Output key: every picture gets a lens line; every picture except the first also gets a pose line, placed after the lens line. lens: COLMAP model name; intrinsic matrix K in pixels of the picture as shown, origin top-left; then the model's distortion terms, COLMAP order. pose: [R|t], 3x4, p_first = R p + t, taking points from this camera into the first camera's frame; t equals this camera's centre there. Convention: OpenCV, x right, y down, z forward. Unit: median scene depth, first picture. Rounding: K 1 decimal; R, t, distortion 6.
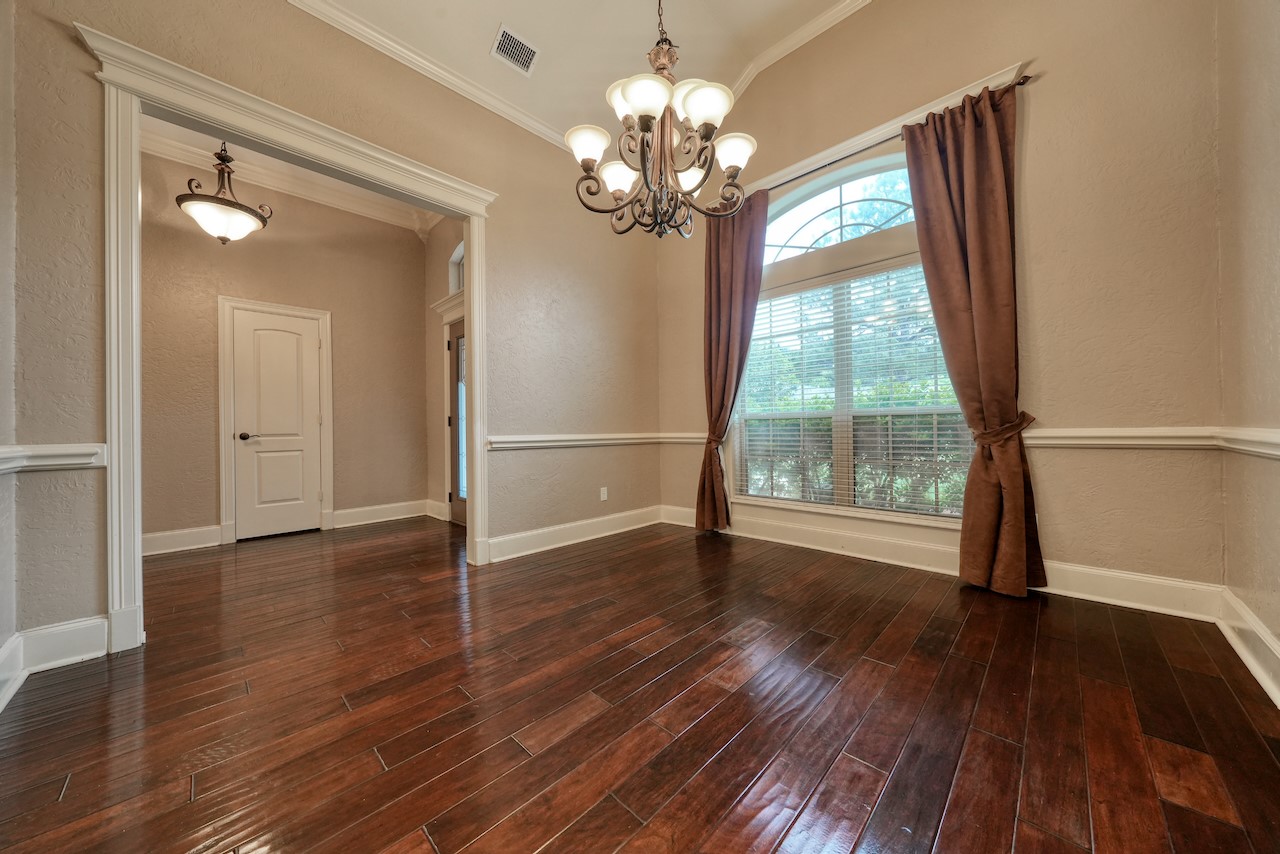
lens RADIAL K [[433.1, 0, 640.7], [0, 433.1, 425.7], [0, 0, 1]] dist [-0.006340, 0.001469]
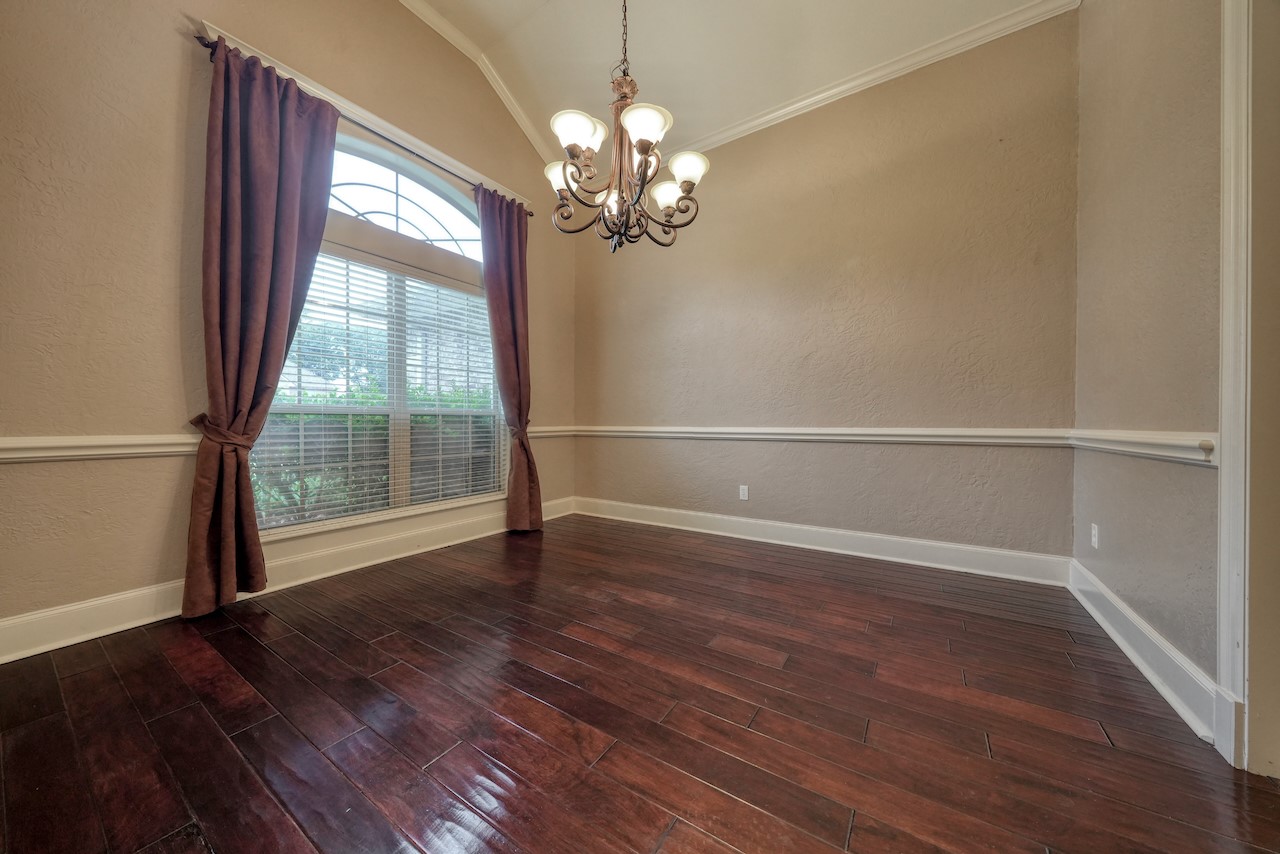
lens RADIAL K [[433.1, 0, 645.4], [0, 433.1, 424.8], [0, 0, 1]] dist [-0.006340, 0.001469]
pose [[-0.196457, 0.008629, 0.980474, -0.577707], [-0.001944, 0.999956, -0.009190, 0.009356], [-0.980510, -0.003711, -0.196432, 0.647013]]
